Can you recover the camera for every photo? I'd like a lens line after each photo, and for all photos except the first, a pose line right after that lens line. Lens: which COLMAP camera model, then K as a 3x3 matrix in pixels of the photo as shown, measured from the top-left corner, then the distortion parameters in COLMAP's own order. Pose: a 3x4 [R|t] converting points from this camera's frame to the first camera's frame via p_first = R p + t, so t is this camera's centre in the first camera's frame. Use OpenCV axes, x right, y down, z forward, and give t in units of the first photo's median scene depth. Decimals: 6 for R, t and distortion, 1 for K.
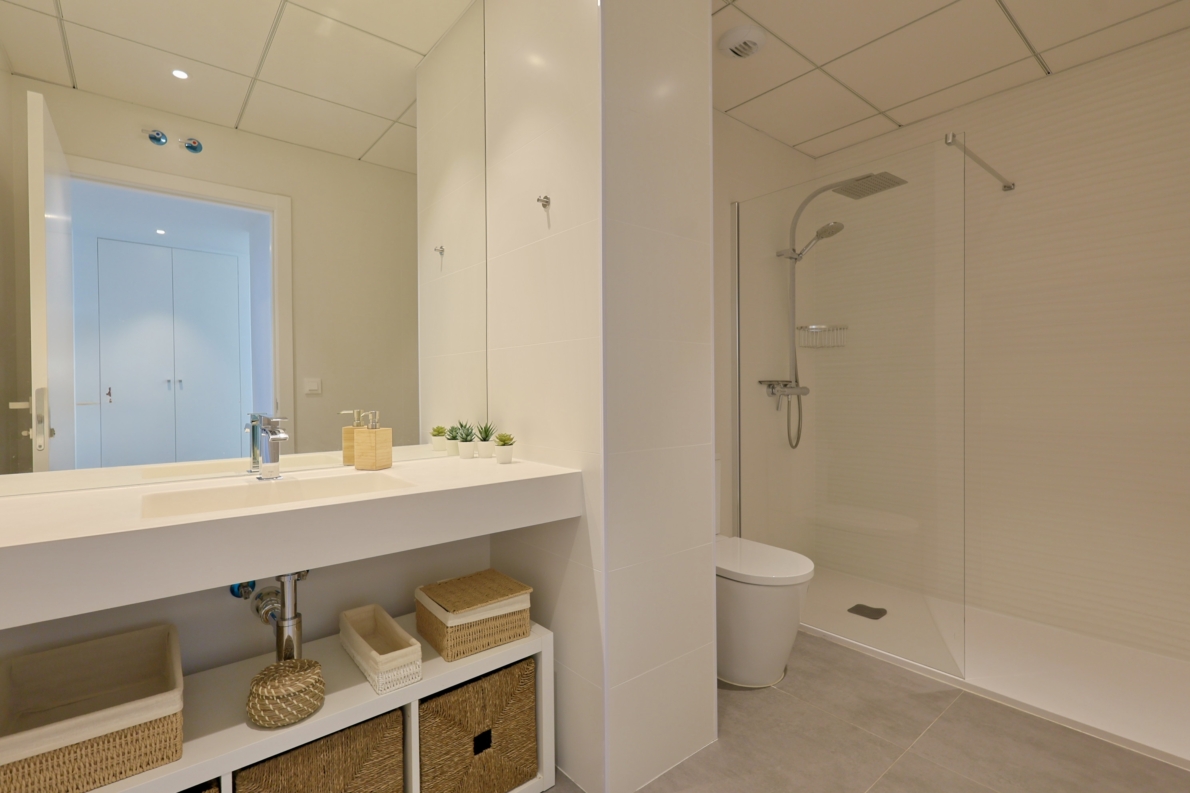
lens RADIAL K [[544.1, 0, 592.3], [0, 544.1, 397.3], [0, 0, 1]] dist [0.002120, -0.000071]
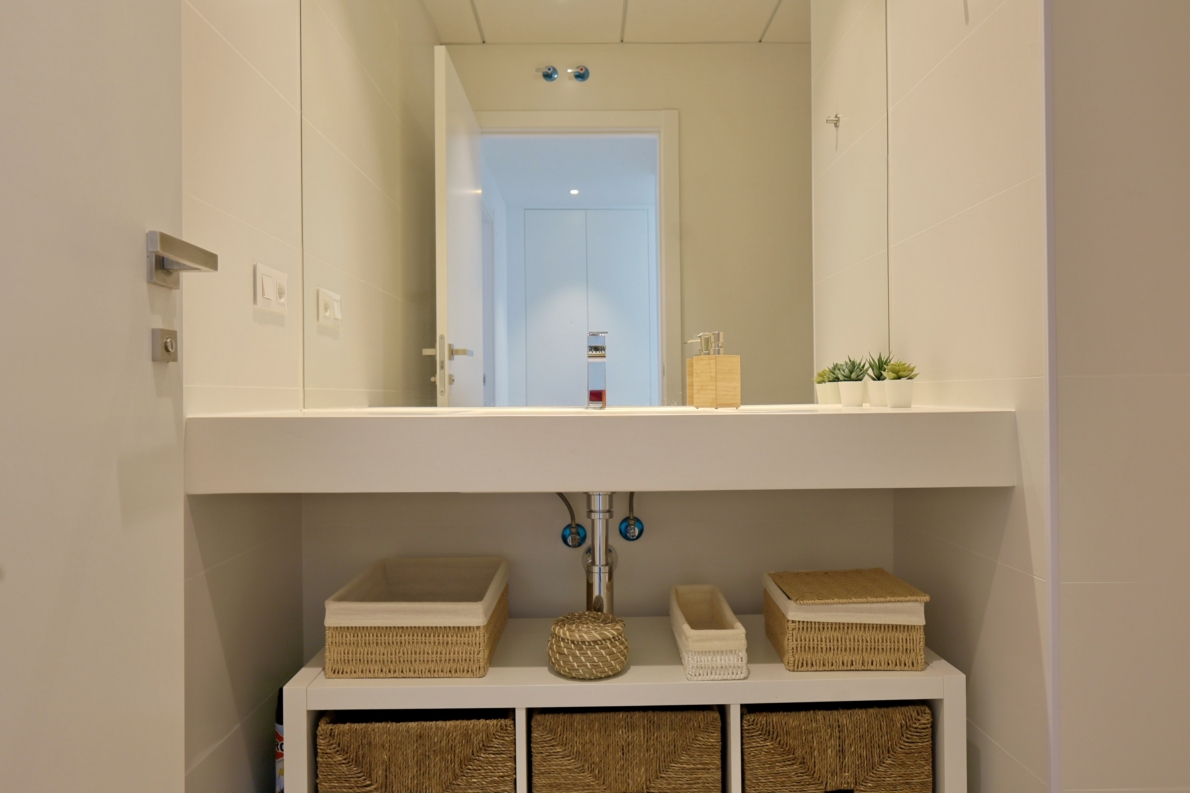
lens RADIAL K [[784.4, 0, 597.0], [0, 784.4, 395.8], [0, 0, 1]] dist [-0.008058, -0.002217]
pose [[0.779405, 0.001937, -0.626518, 0.170112], [-0.007663, 0.999950, -0.006442, 0.137761], [0.626474, 0.009822, 0.779380, 0.054430]]
